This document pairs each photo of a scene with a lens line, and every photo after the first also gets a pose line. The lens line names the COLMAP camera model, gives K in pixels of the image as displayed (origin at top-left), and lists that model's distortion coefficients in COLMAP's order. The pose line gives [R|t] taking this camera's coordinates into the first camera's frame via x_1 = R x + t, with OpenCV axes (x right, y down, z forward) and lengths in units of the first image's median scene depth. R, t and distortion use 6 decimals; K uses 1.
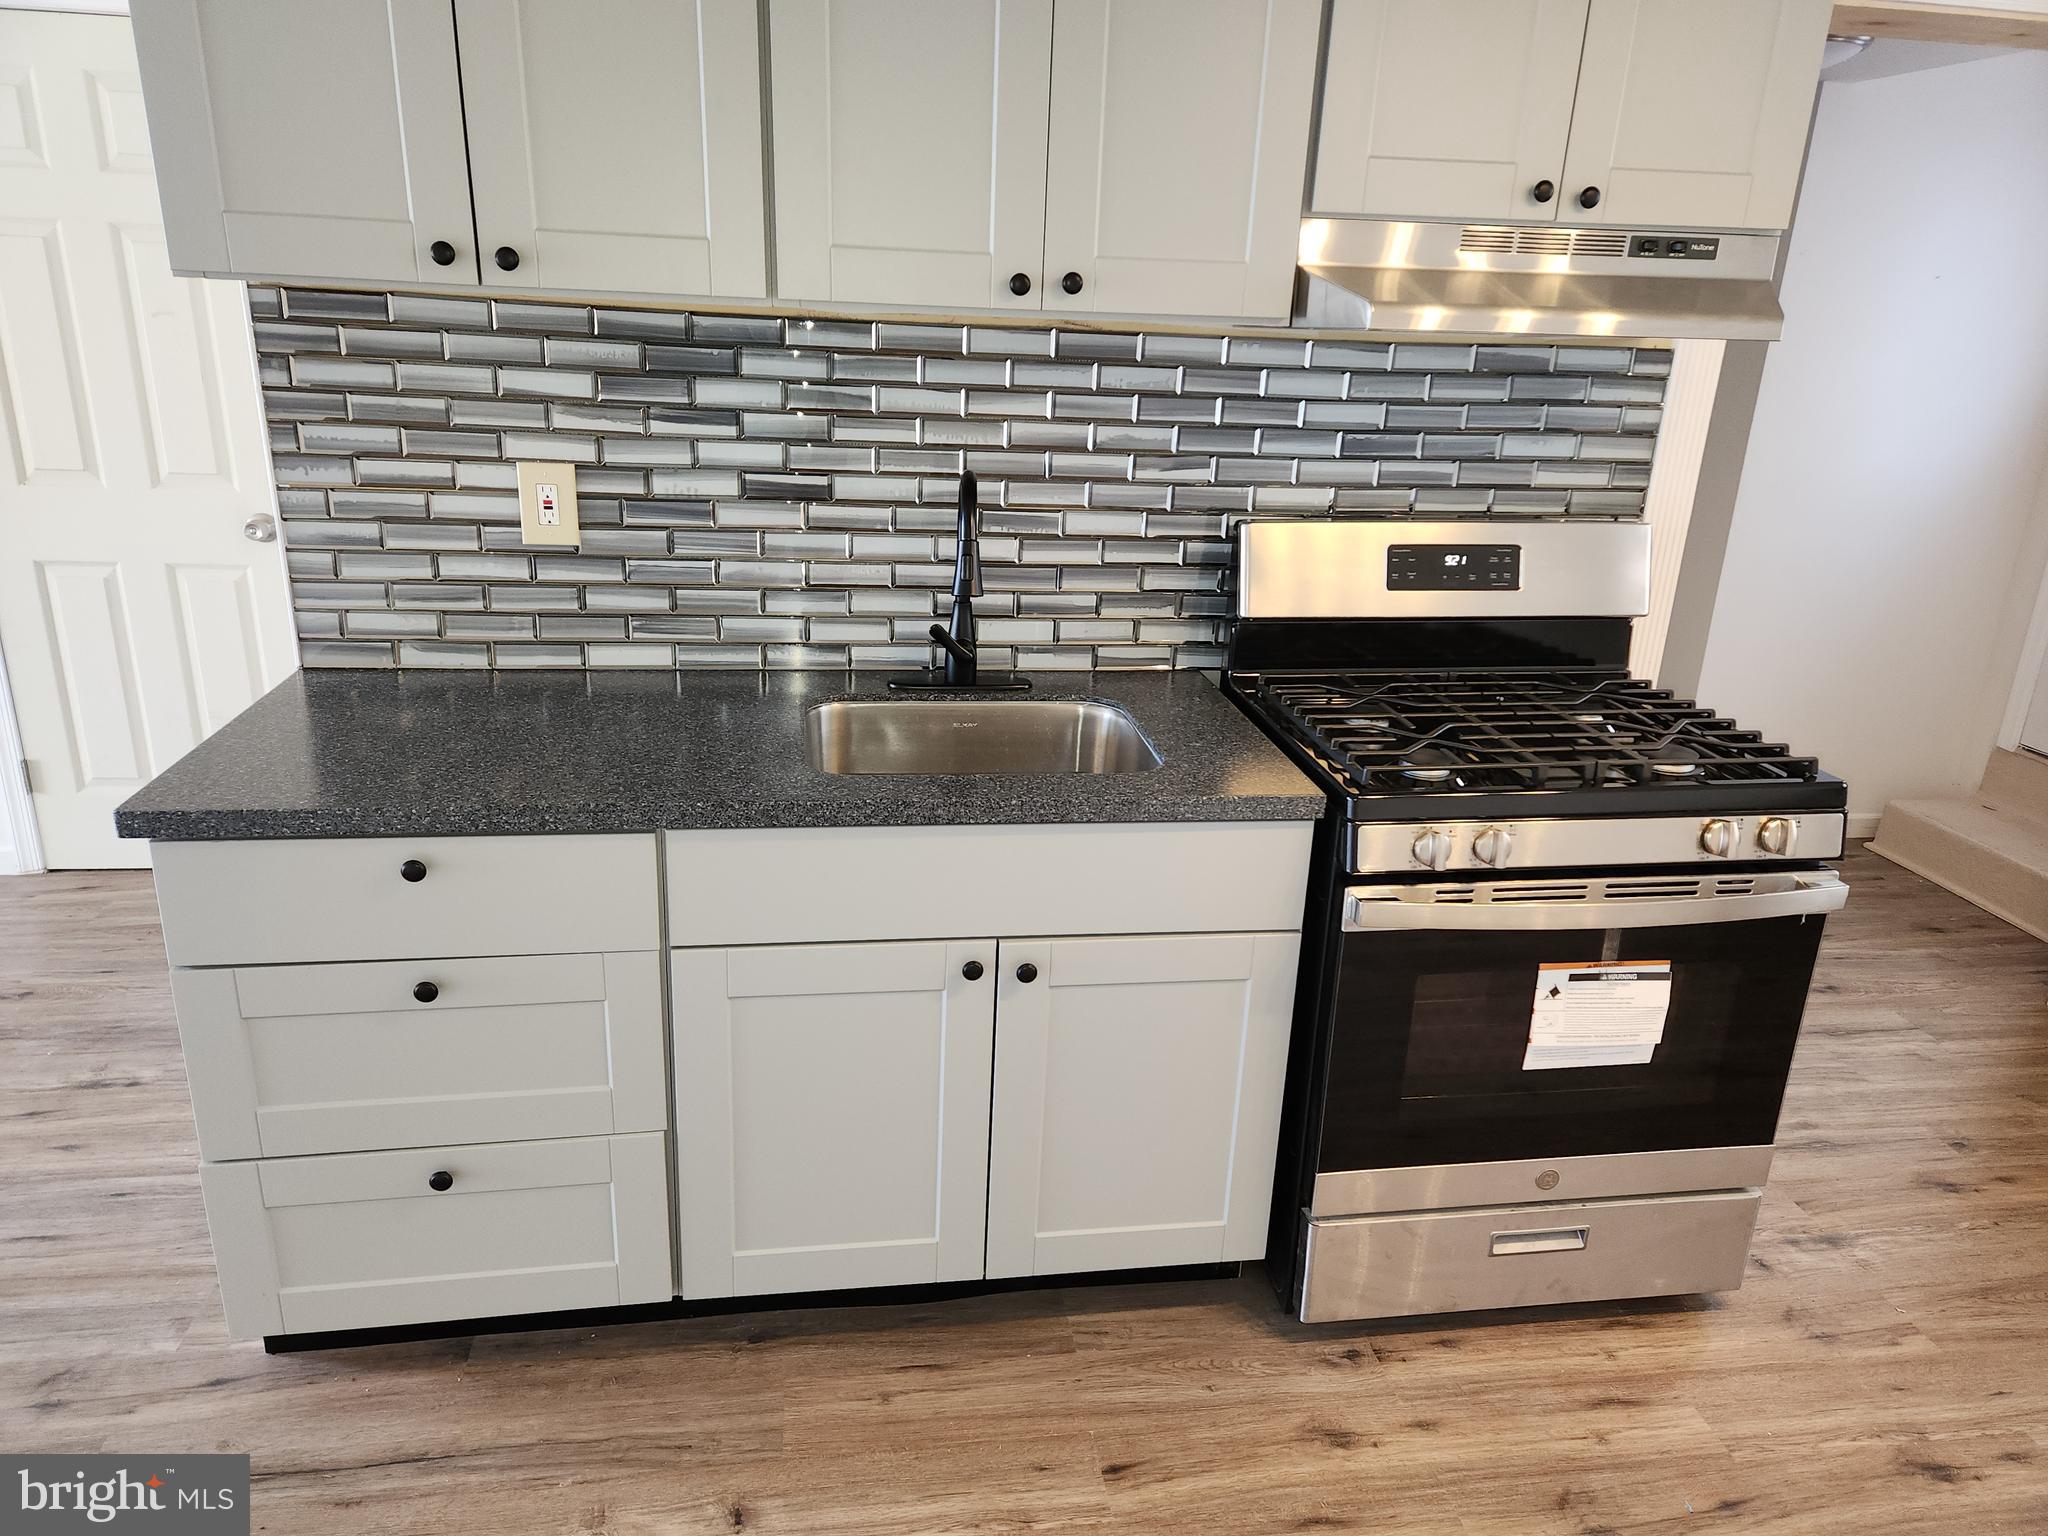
lens RADIAL K [[1361.2, 0, 1018.6], [0, 1361.2, 755.3], [0, 0, 1]] dist [0.098006, -0.087870]
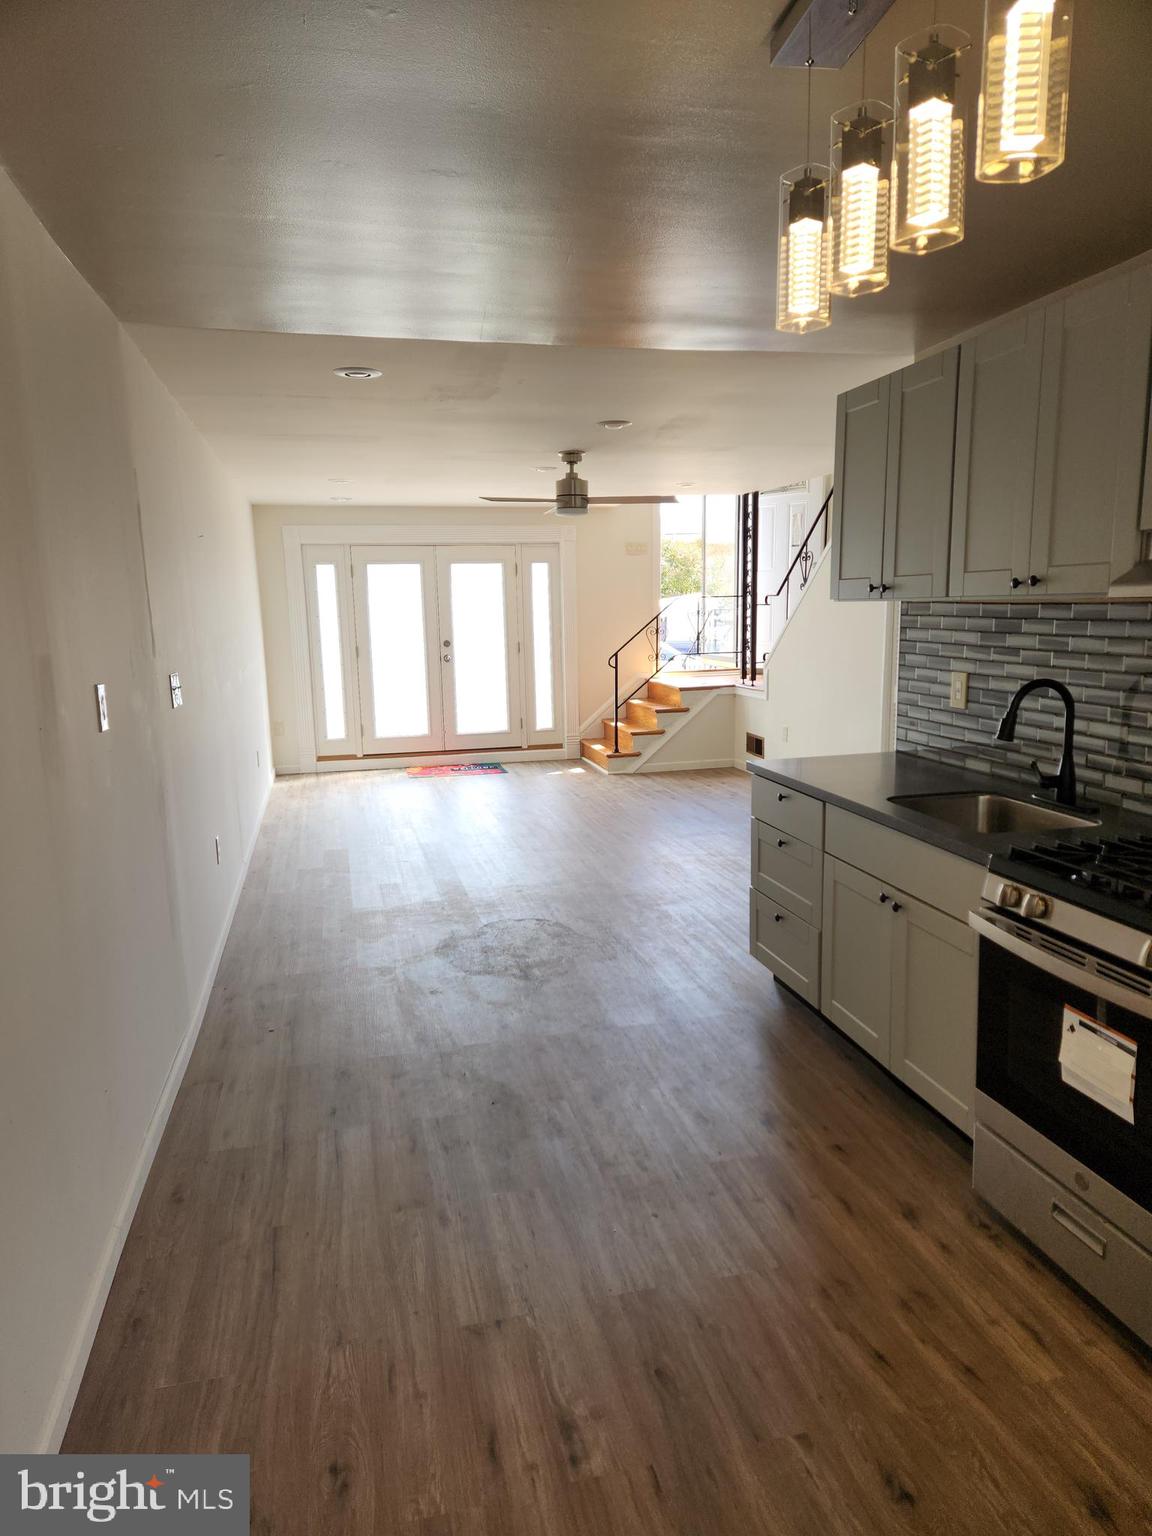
lens RADIAL K [[1008.9, 0, 573.5], [0, 1008.9, 775.5], [0, 0, 1]] dist [0.093092, -0.078943]
pose [[0.082003, 0.129735, -0.988152, 1.242406], [-0.295154, 0.950175, 0.100255, -0.034000], [0.951924, 0.283435, 0.116209, 0.258852]]
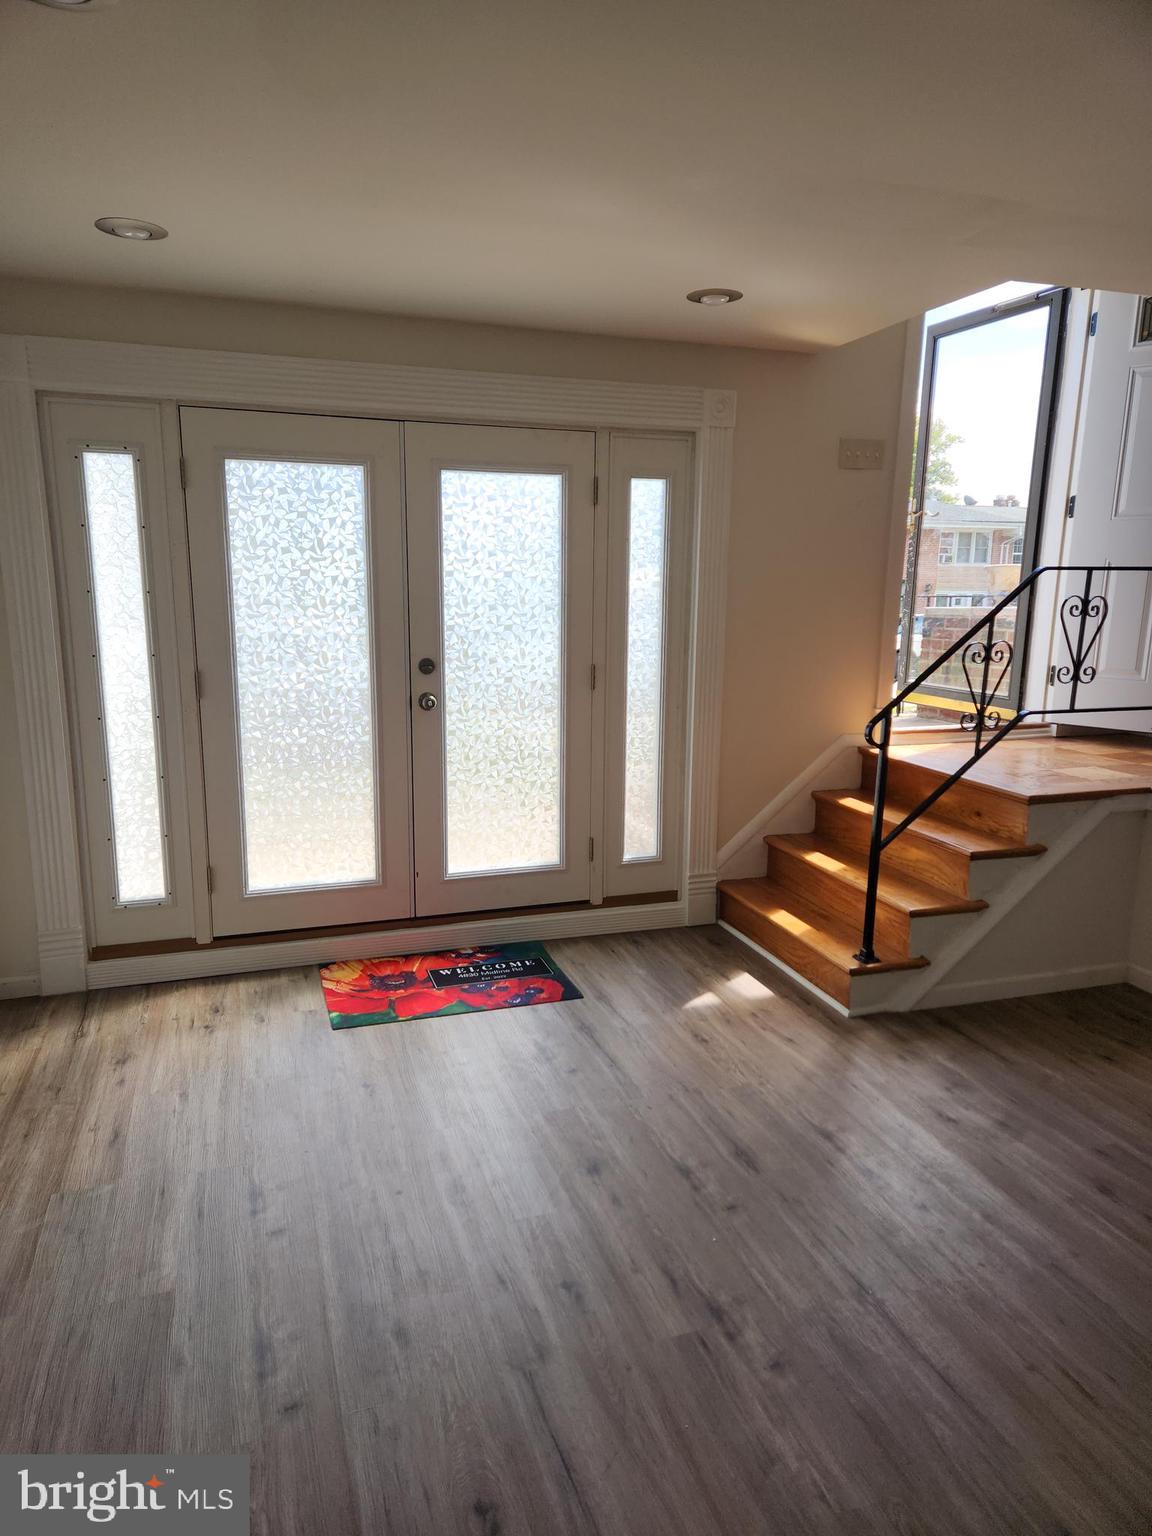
lens RADIAL K [[1037.5, 0, 576.2], [0, 1037.5, 761.6], [0, 0, 1]] dist [0.101851, -0.094812]
pose [[0.169153, 0.139072, -0.975729, -1.279302], [-0.317024, 0.945059, 0.079741, -0.046232], [0.933211, 0.295841, 0.203949, 0.009644]]
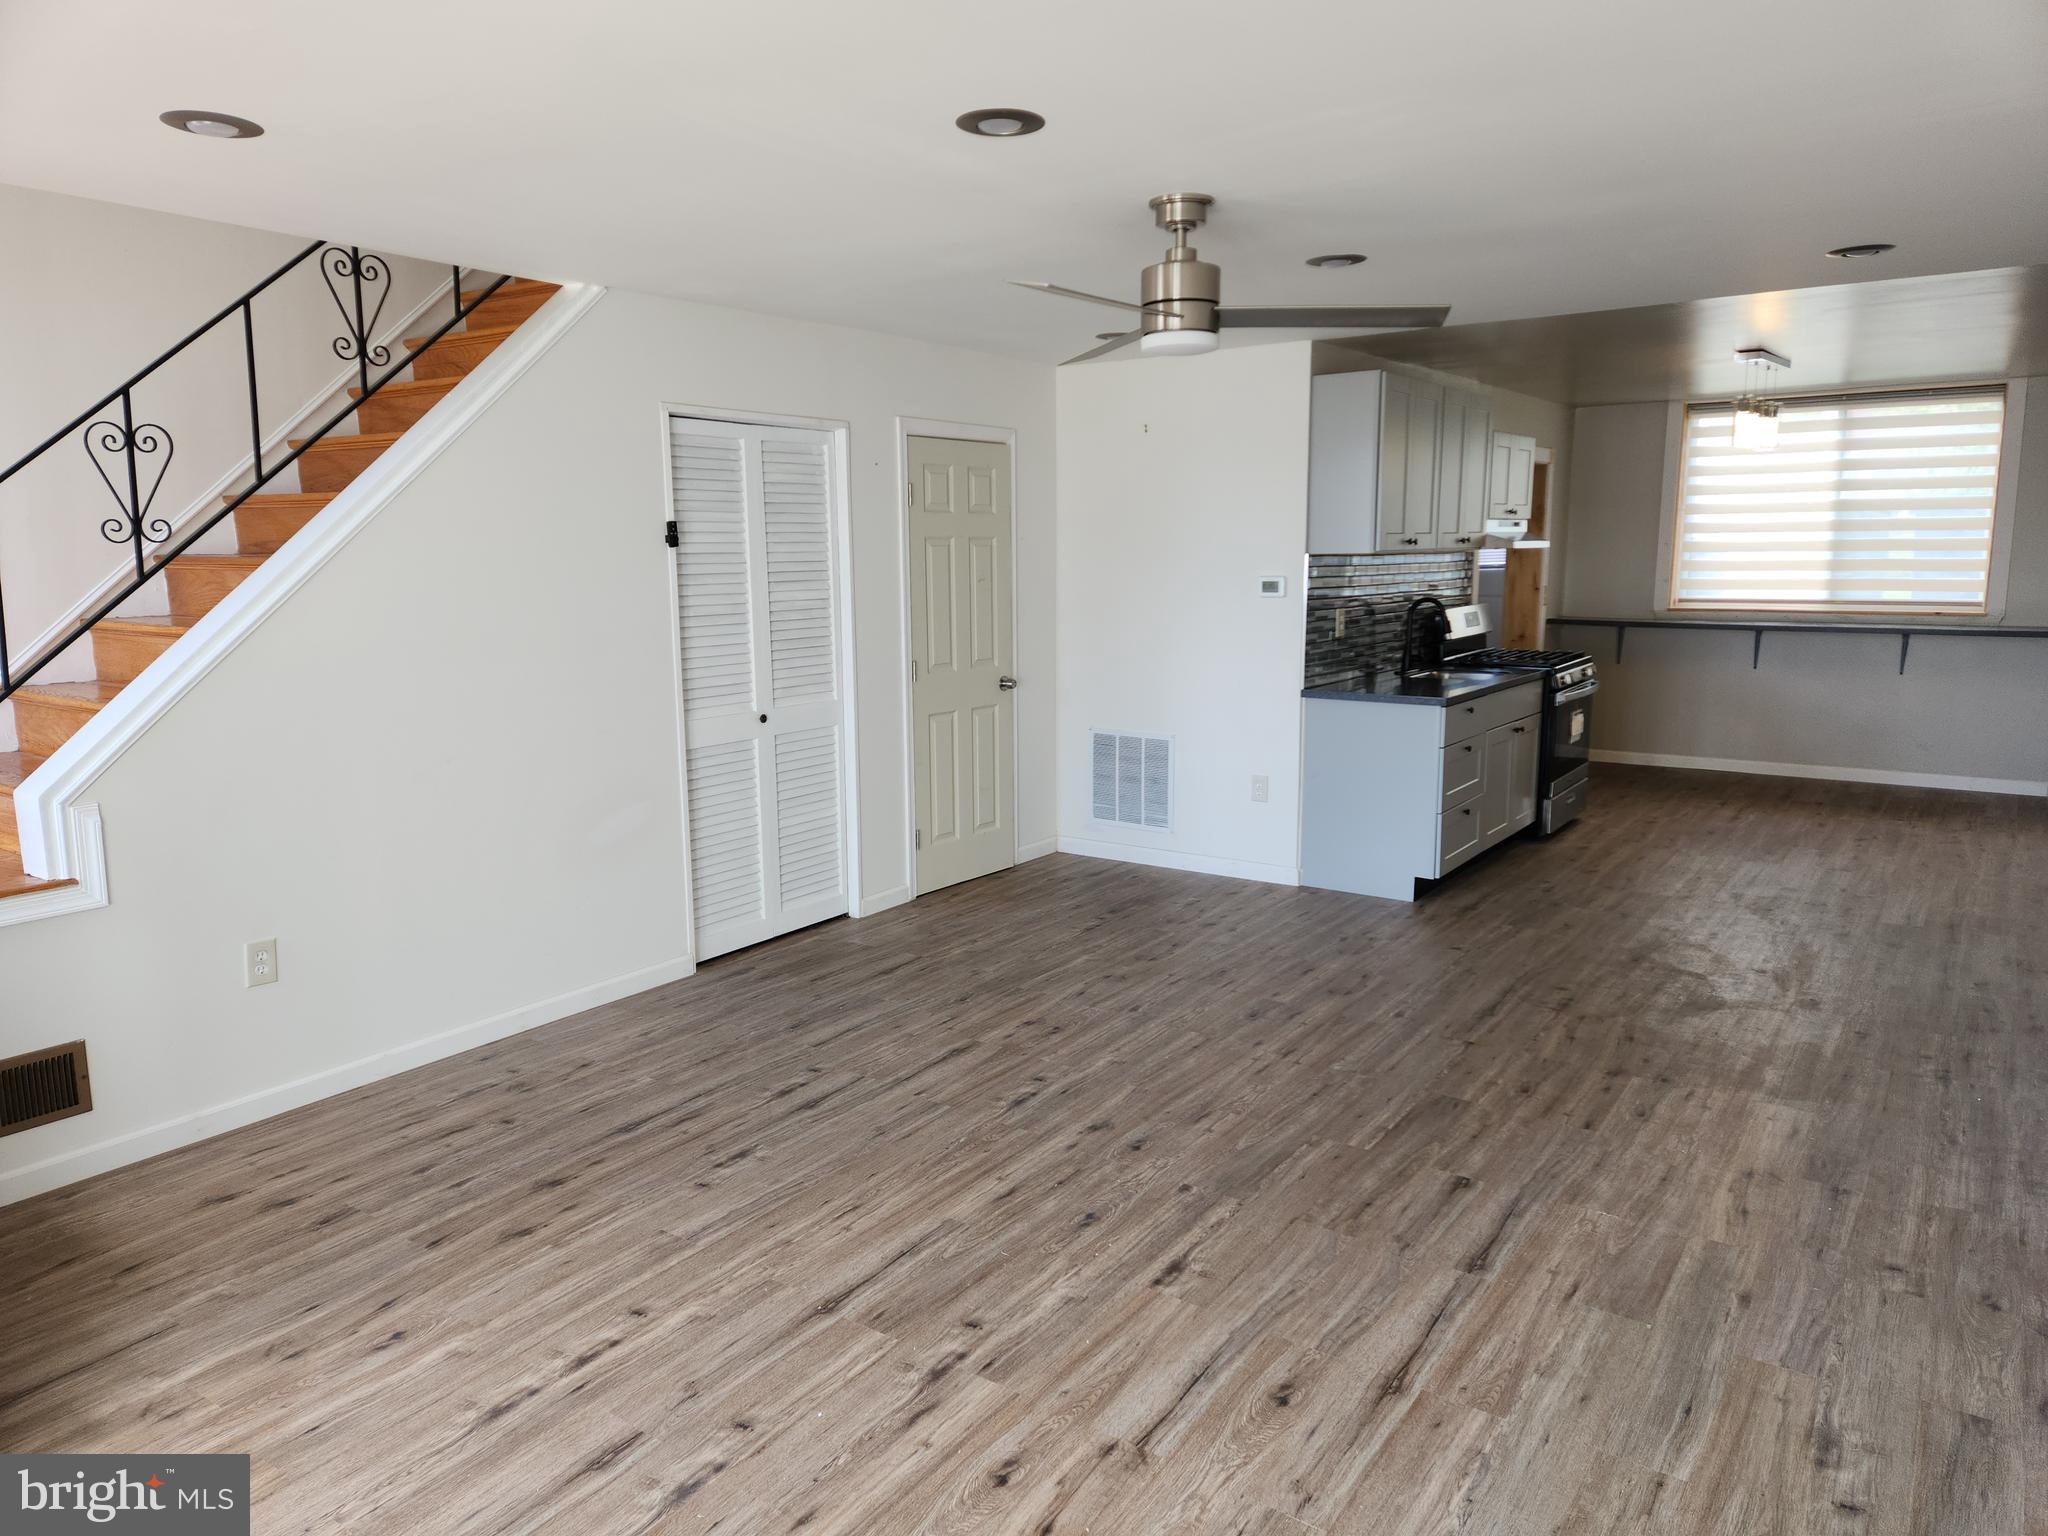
lens RADIAL K [[1345.2, 0, 1011.4], [0, 1345.2, 769.9], [0, 0, 1]] dist [0.093092, -0.078943]
pose [[0.697811, -0.163078, 0.697471, -2.847321], [0.260691, 0.964779, -0.035240, 0.035772], [-0.667158, 0.206415, 0.715746, -0.504454]]
